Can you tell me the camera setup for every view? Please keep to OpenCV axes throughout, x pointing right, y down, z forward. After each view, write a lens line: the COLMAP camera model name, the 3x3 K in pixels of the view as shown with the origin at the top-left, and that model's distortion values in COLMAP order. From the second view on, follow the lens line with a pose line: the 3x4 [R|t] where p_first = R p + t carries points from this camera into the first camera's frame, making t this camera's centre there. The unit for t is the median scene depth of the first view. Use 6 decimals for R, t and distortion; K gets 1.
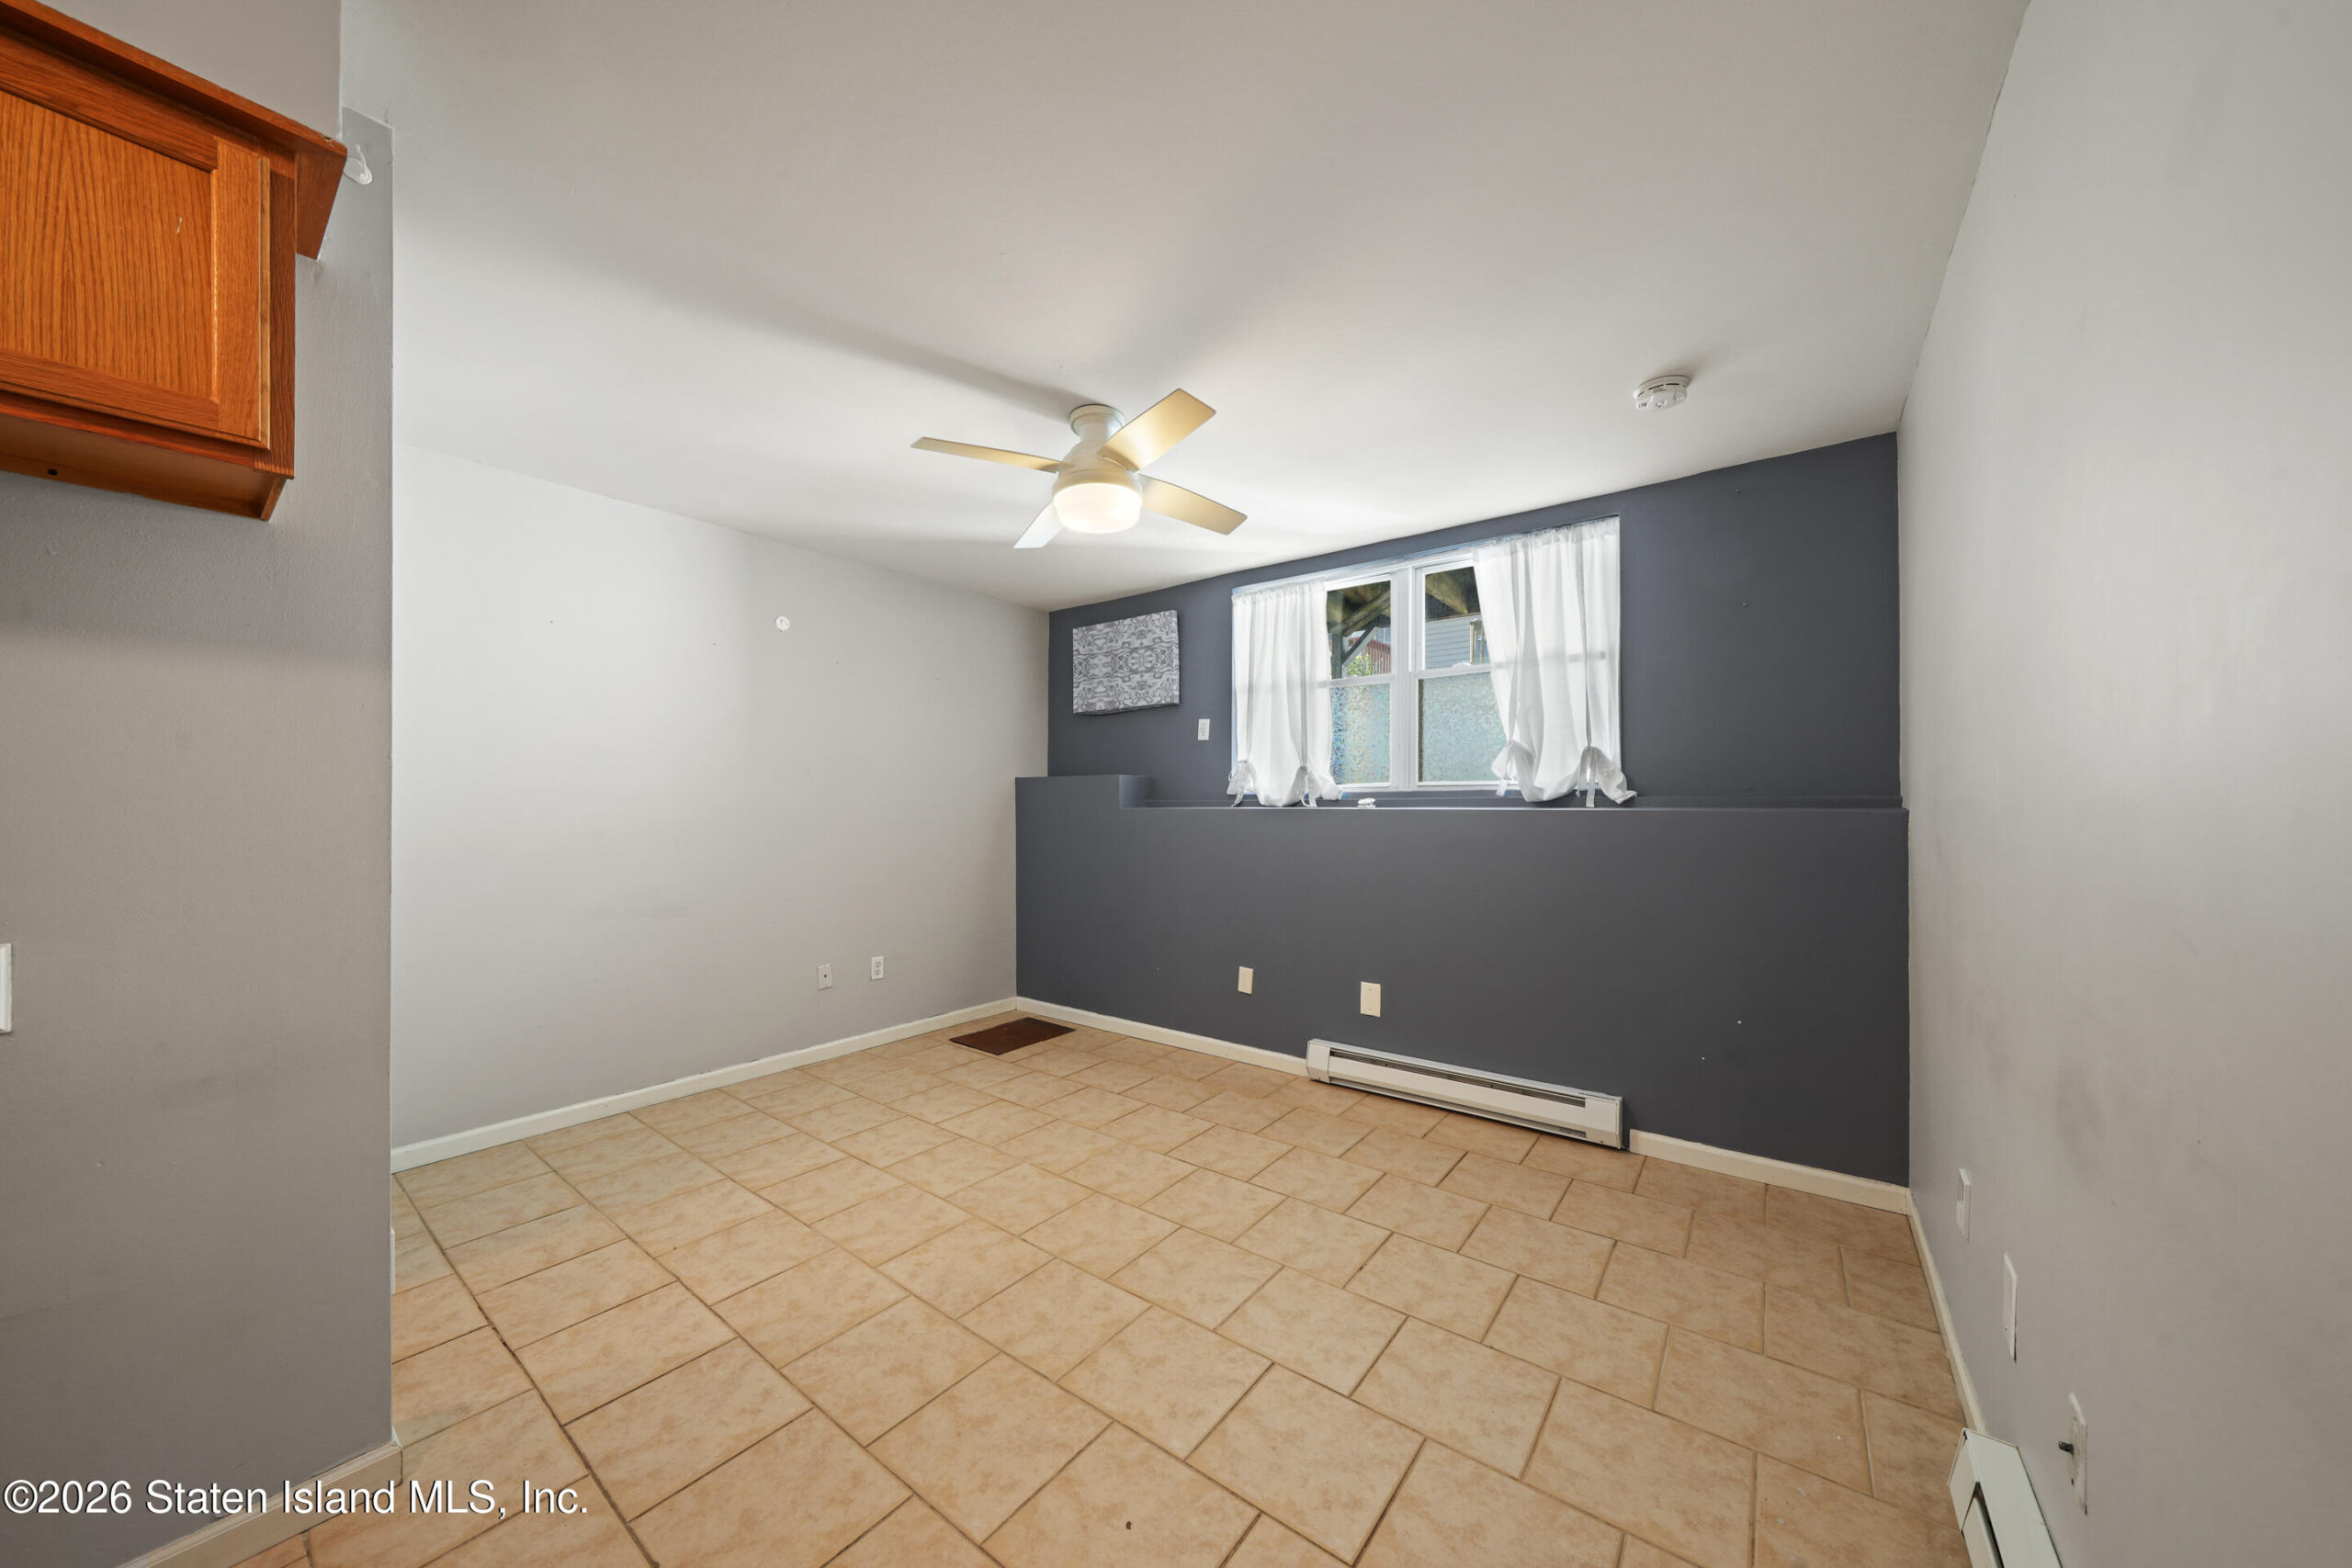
lens RADIAL K [[797.3, 0, 1173.9], [0, 797.3, 799.6], [0, 0, 1]] dist [-0.005472, 0.000200]
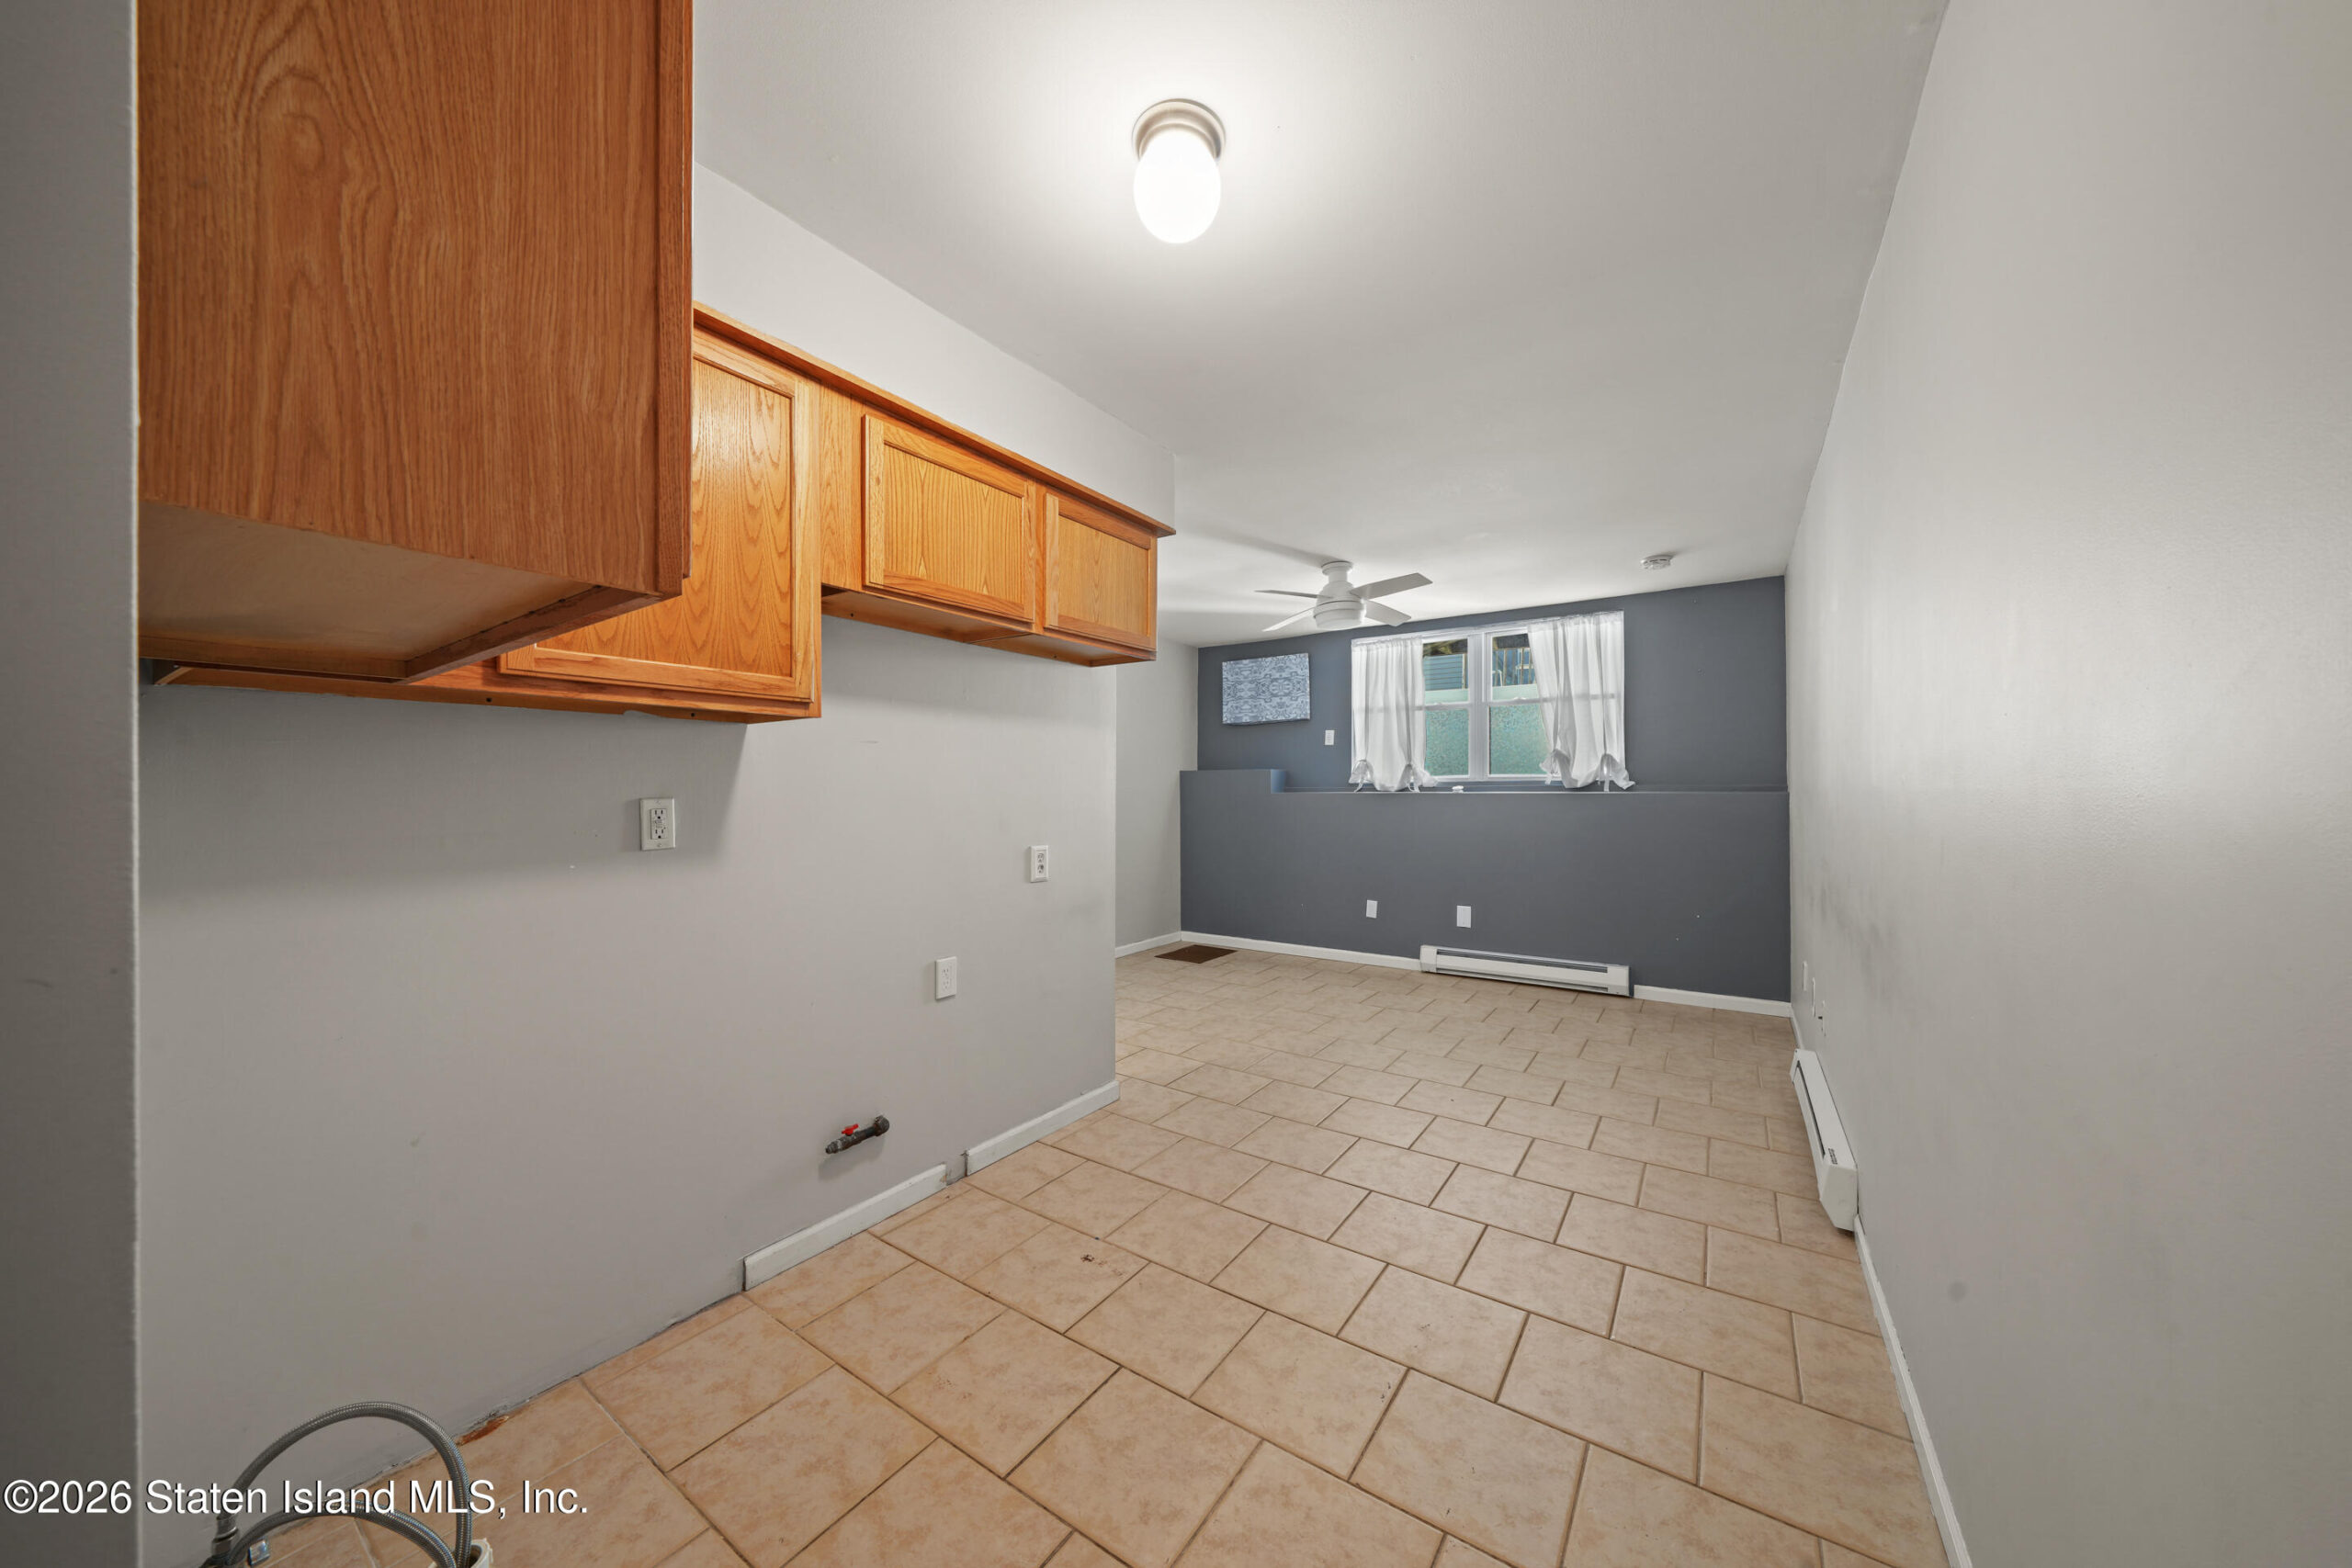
lens RADIAL K [[797.3, 0, 1173.6], [0, 797.3, 784.4], [0, 0, 1]] dist [-0.005472, 0.000200]
pose [[0.998784, -0.001407, 0.049290, -0.328840], [0.001440, 0.999999, -0.000628, -0.004015], [-0.049289, 0.000698, 0.998784, -0.430316]]
